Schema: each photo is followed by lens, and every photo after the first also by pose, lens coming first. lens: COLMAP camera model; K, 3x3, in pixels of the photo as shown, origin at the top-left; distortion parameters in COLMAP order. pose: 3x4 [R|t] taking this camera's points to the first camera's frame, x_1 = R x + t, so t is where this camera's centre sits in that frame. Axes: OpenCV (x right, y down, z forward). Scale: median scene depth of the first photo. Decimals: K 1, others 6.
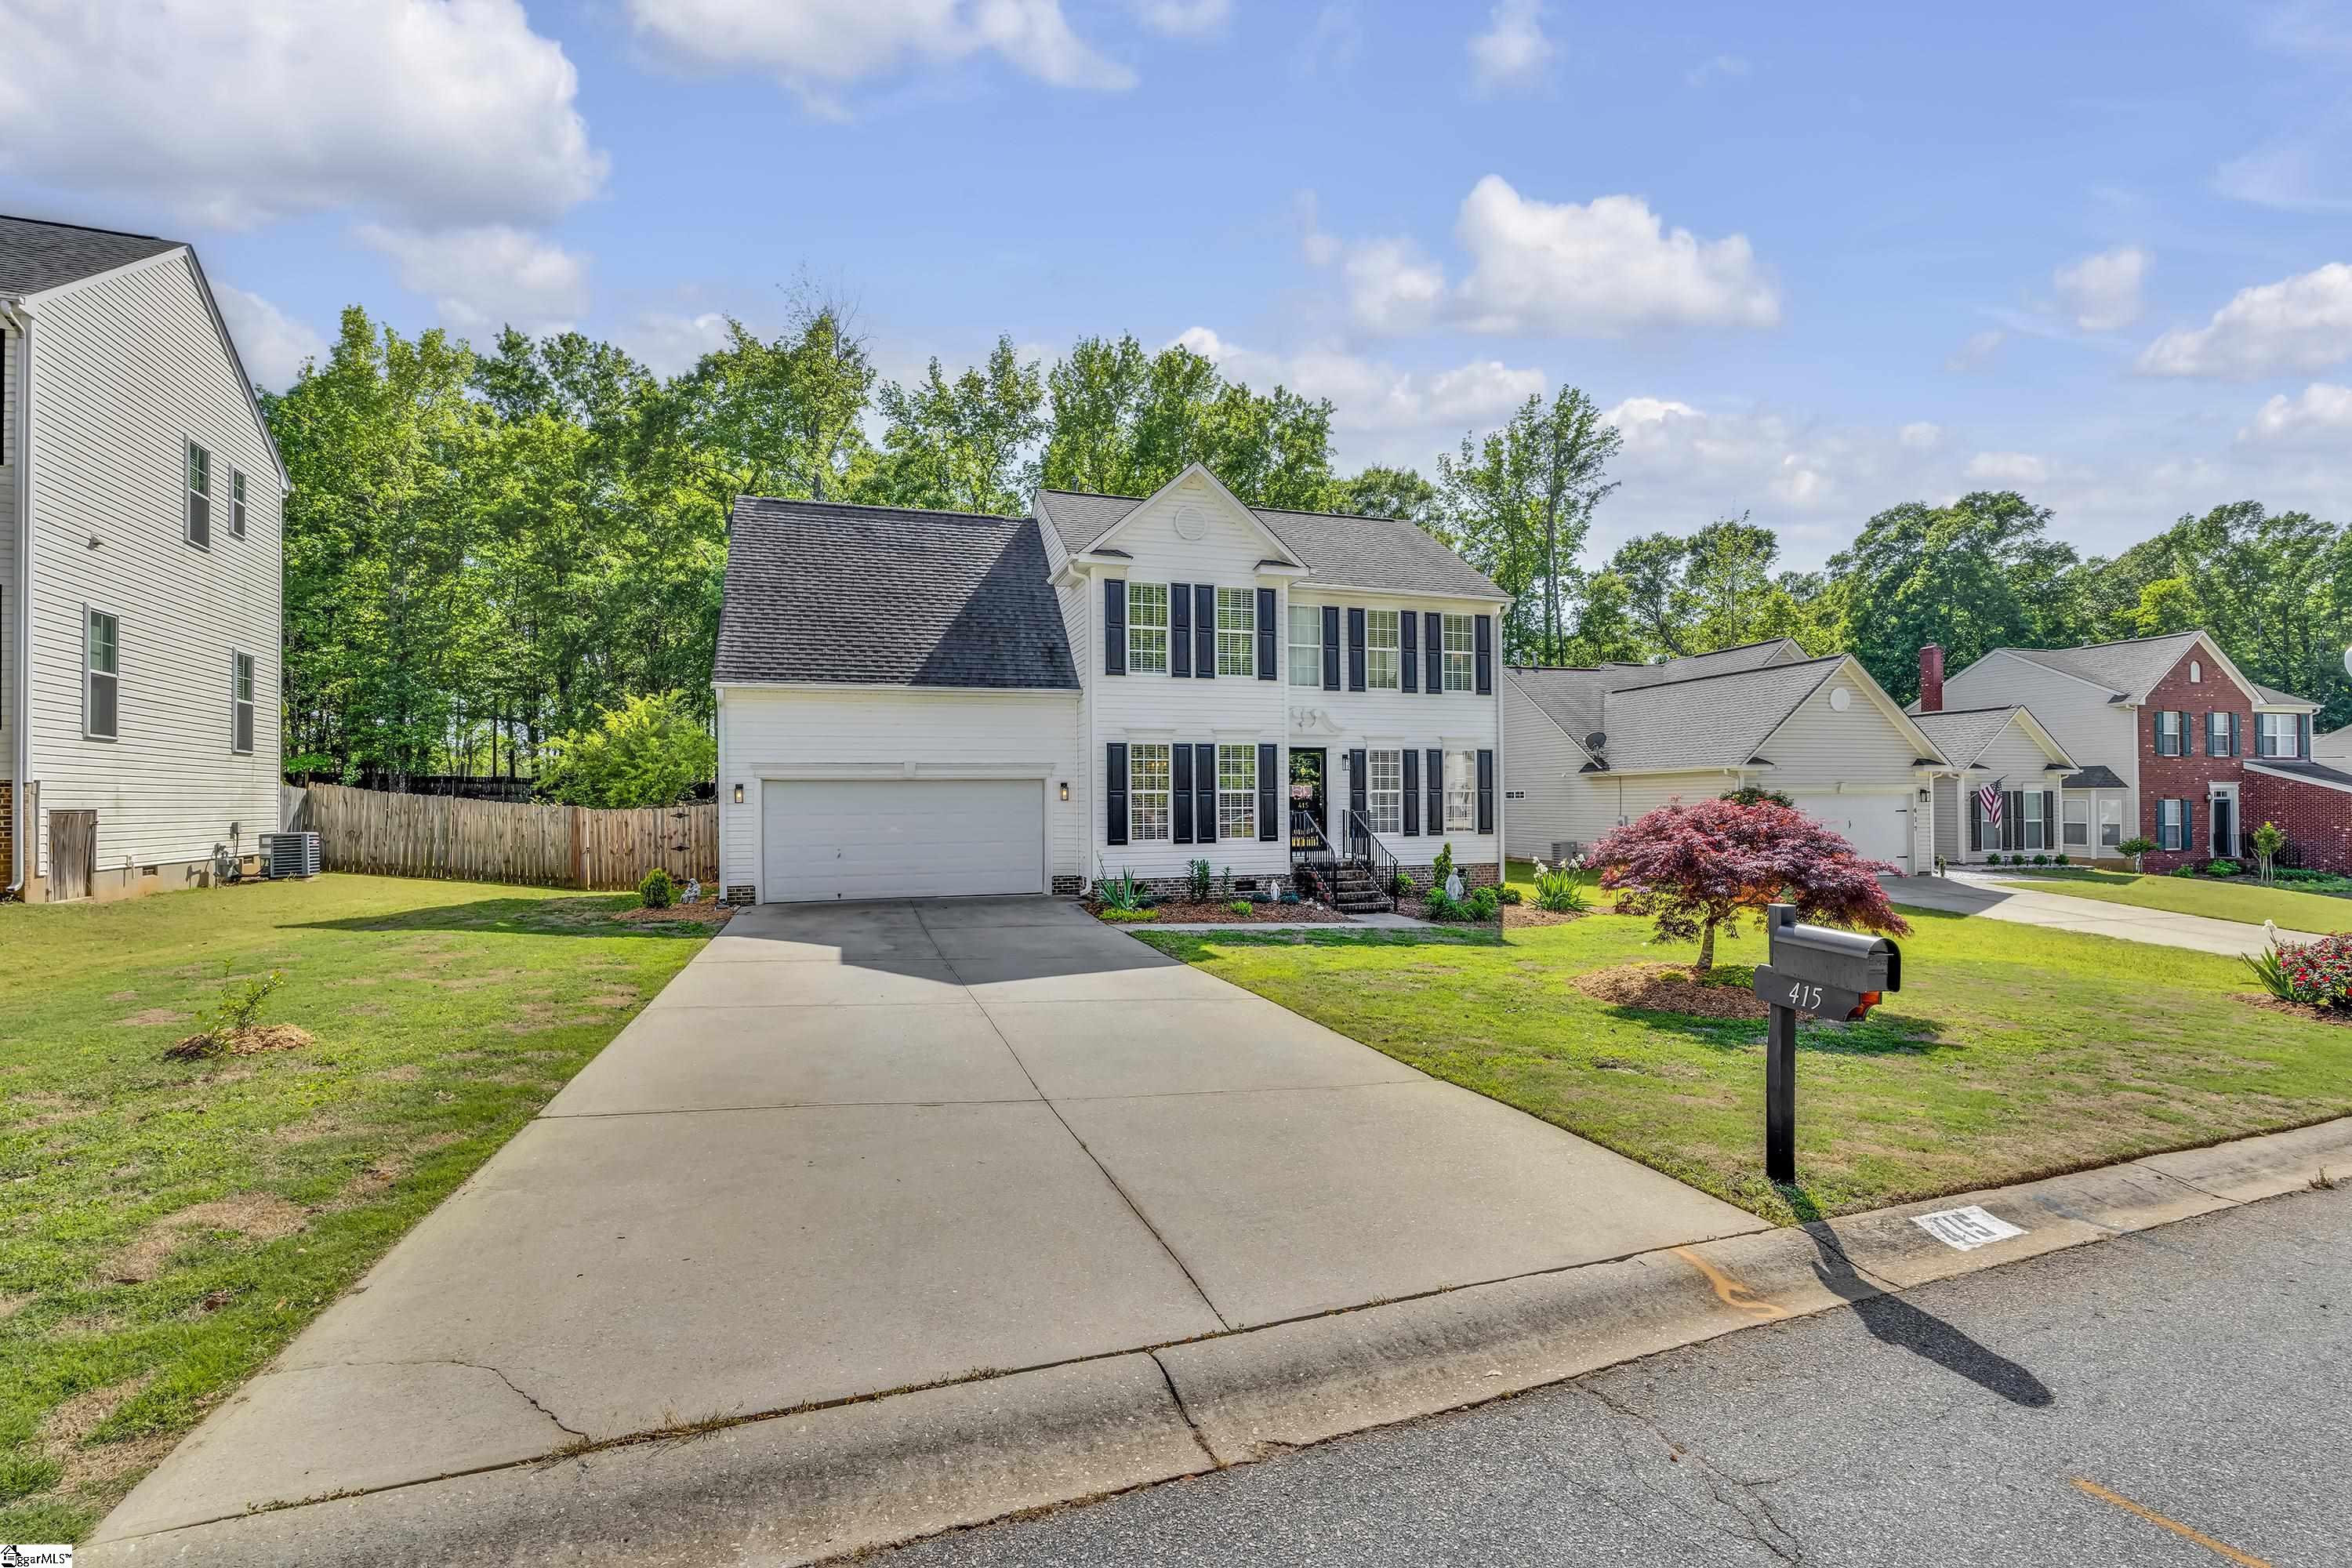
lens RADIAL K [[1043.7, 0, 1165.3], [0, 1043.7, 798.3], [0, 0, 1]] dist [-0.002910, -0.001123]
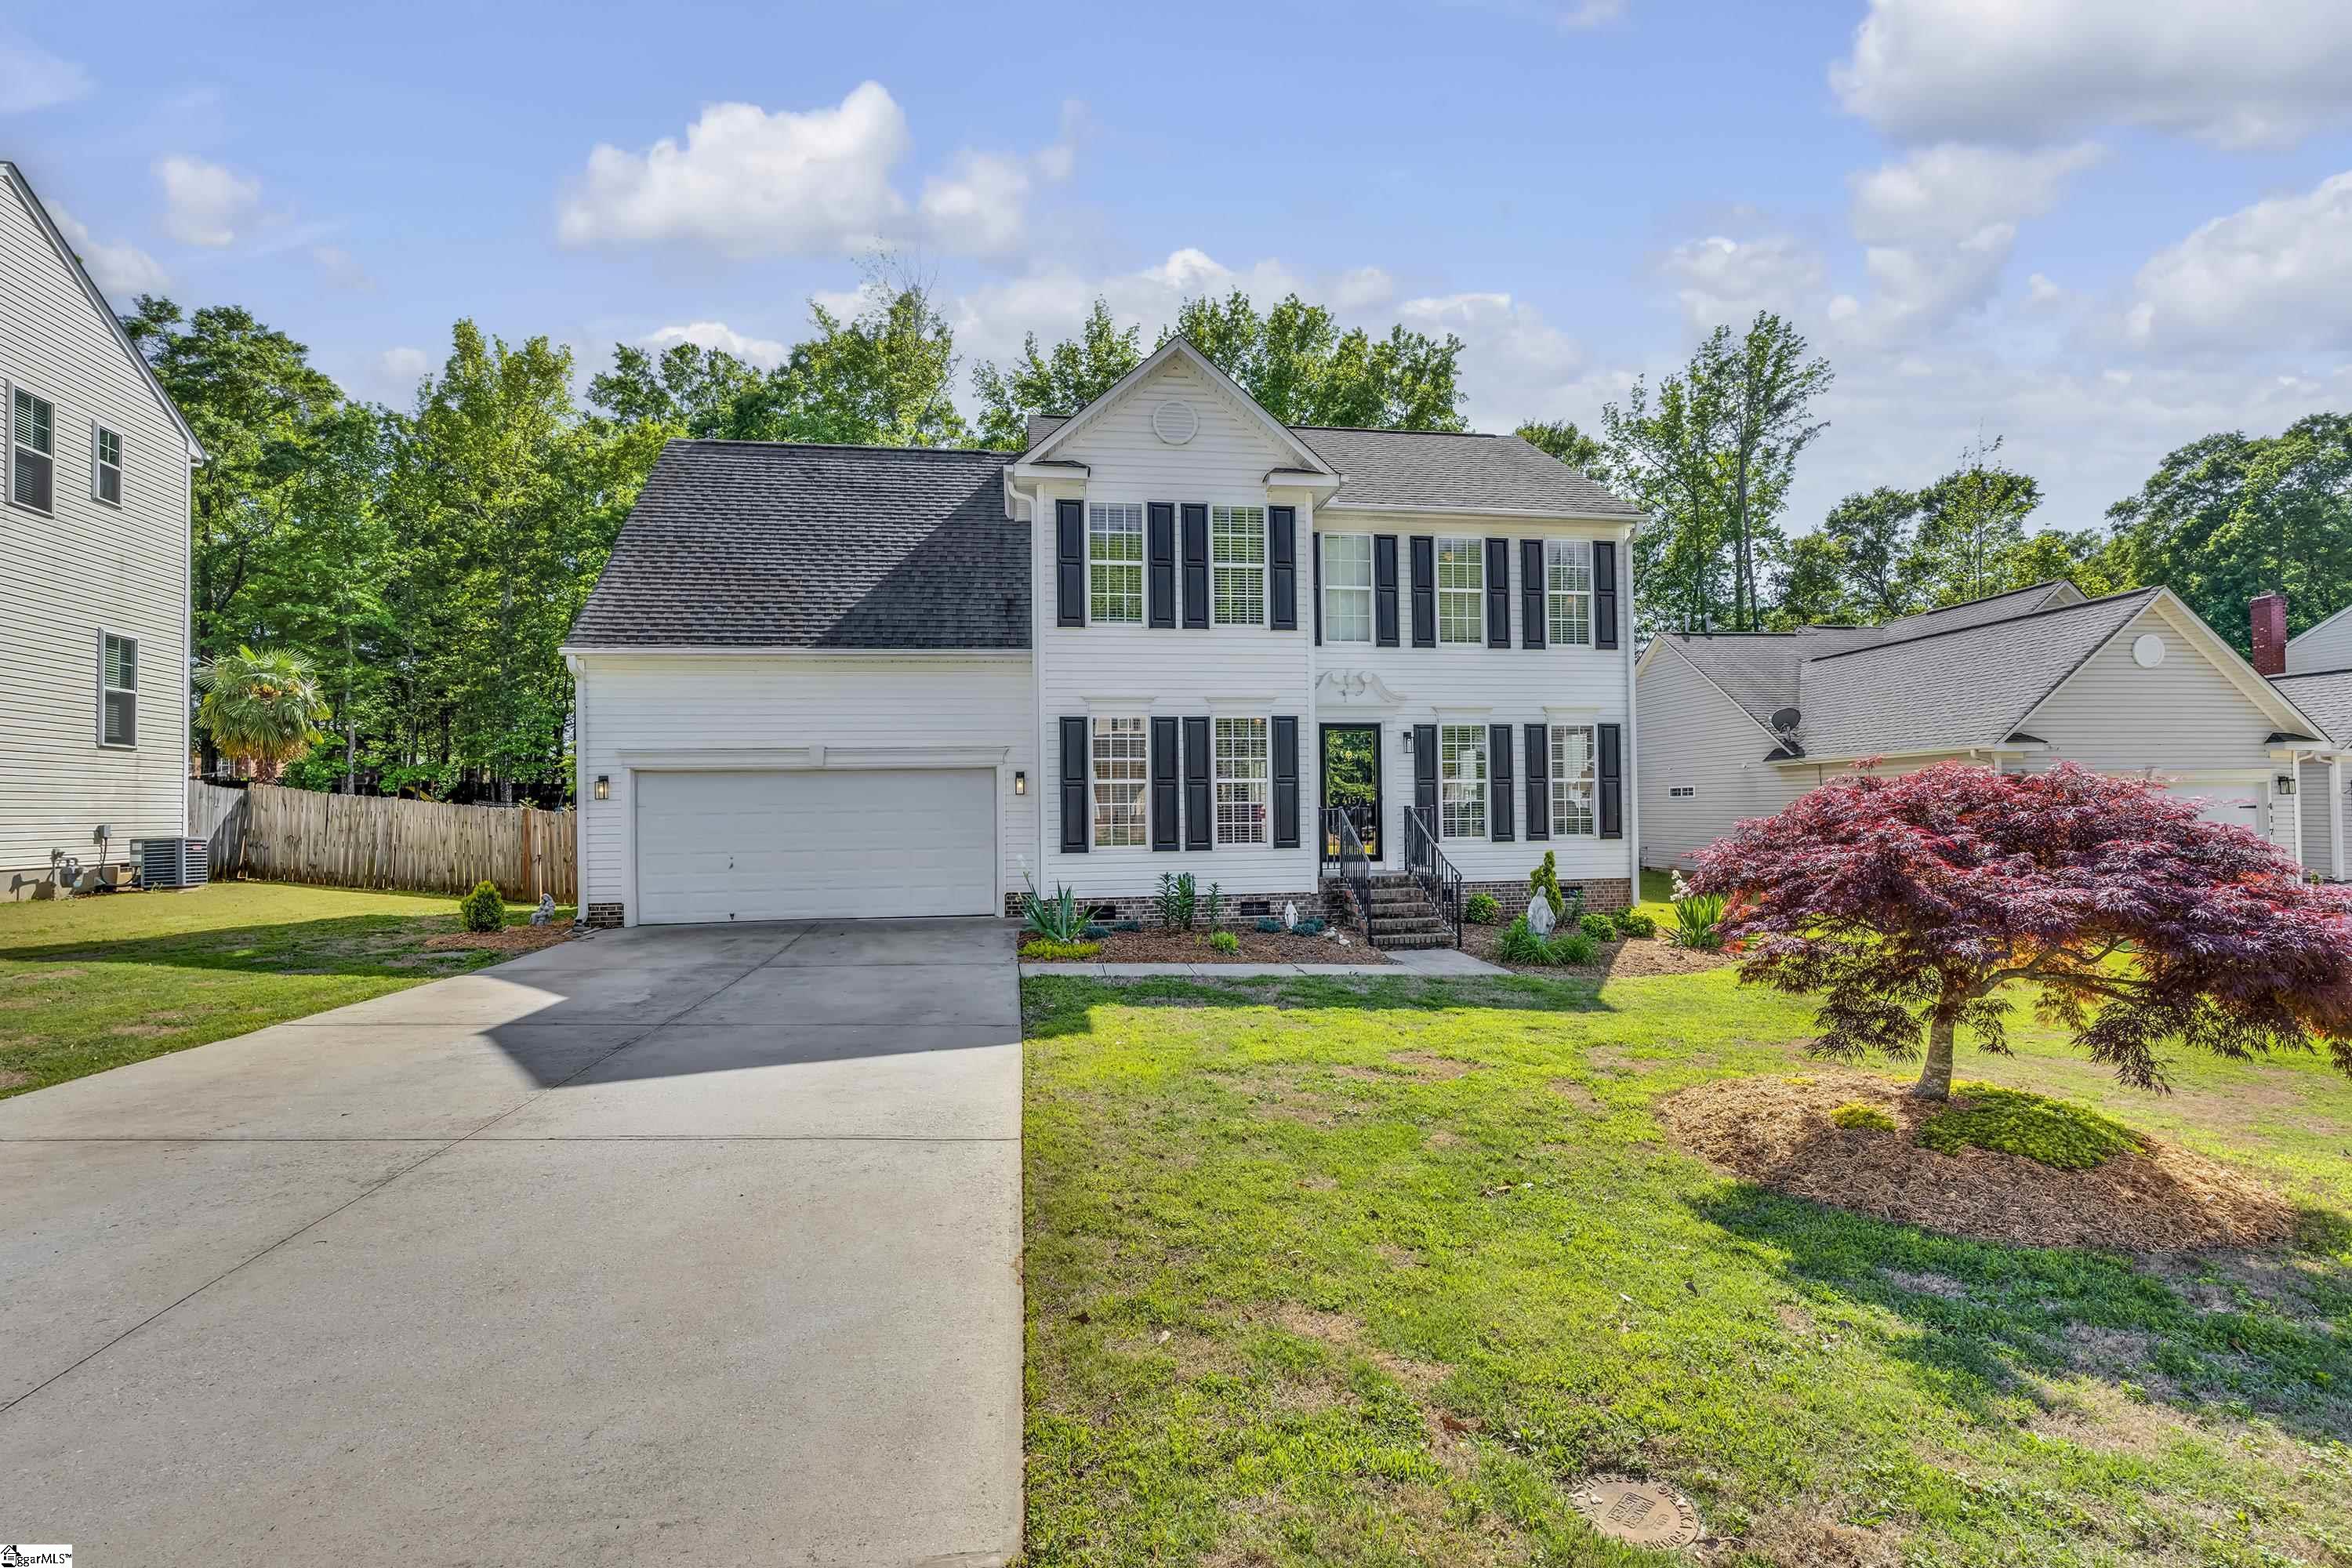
lens RADIAL K [[1043.7, 0, 1173.4], [0, 1043.7, 802.4], [0, 0, 1]] dist [-0.002910, -0.001123]
pose [[0.987018, -0.006050, -0.160493, 0.120763], [0.005262, 0.999972, -0.005334, 0.010678], [0.160521, 0.004421, 0.987023, 0.226310]]
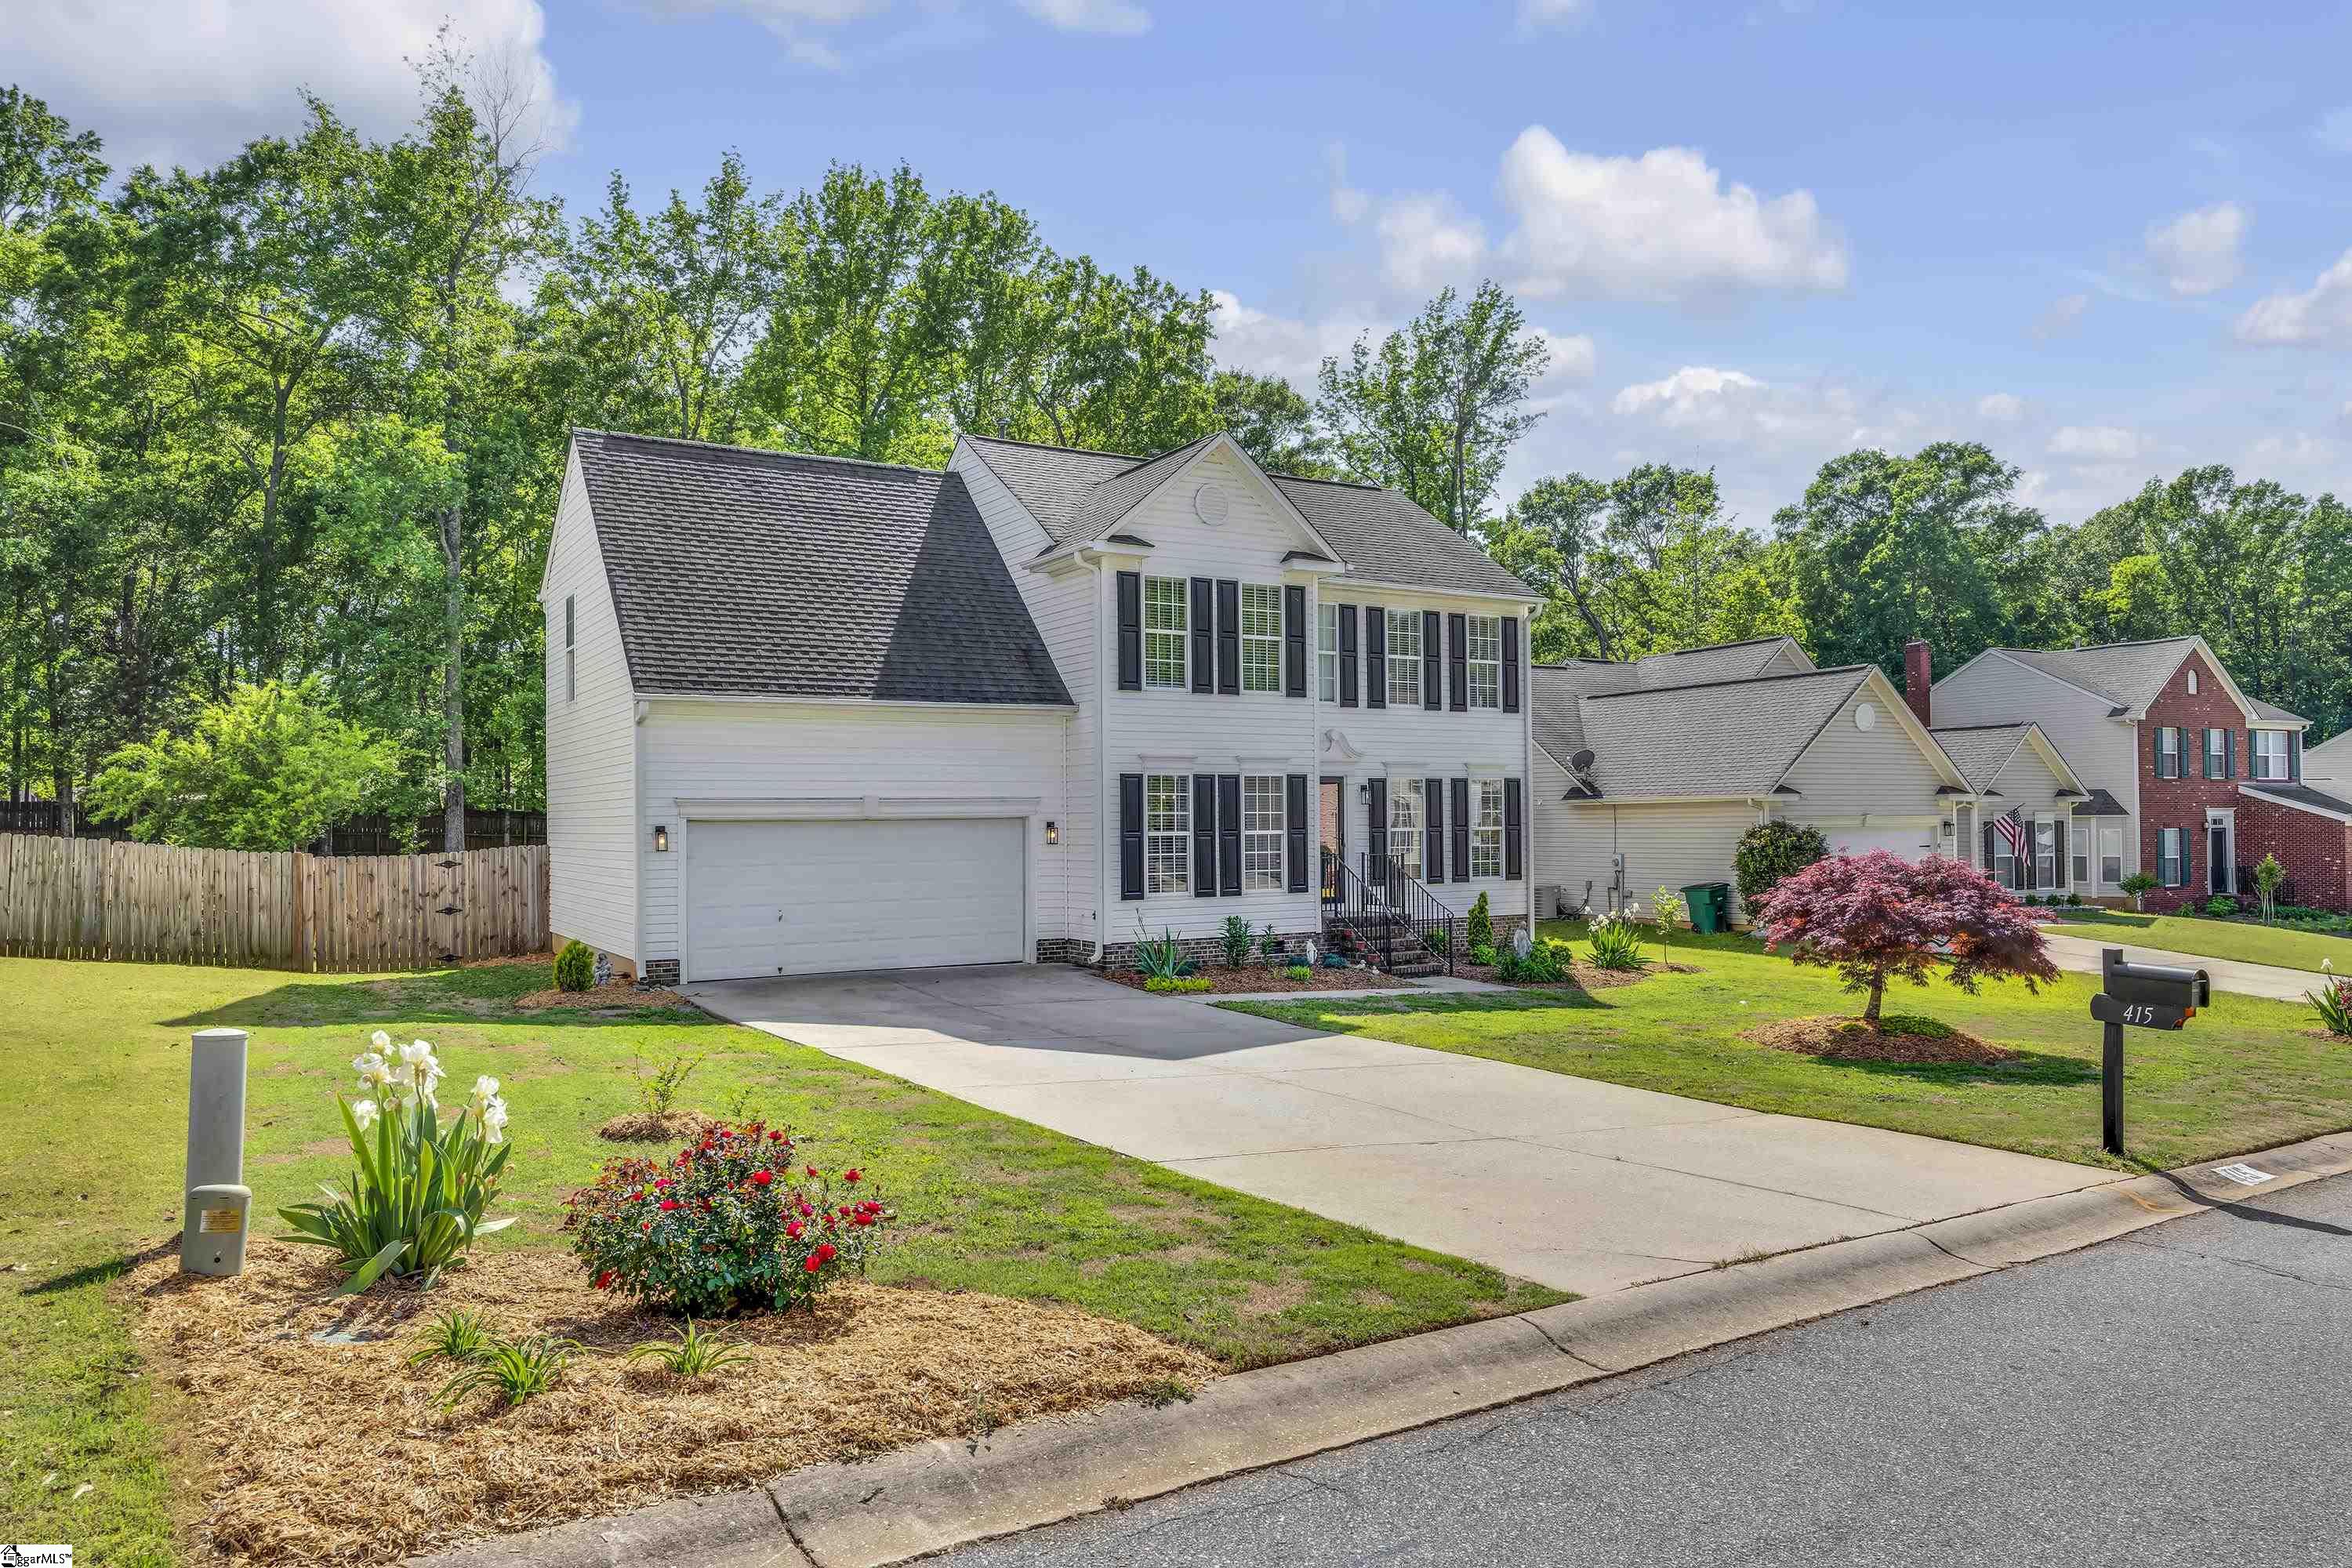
lens RADIAL K [[1583.8, 0, 1160.9], [0, 1583.8, 801.8], [0, 0, 1]] dist [0.004416, -0.005946]
pose [[0.974518, 0.000896, 0.224308, -0.249960], [0.001234, 0.999955, -0.009353, -0.016244], [-0.224306, 0.009391, 0.974473, -0.168292]]
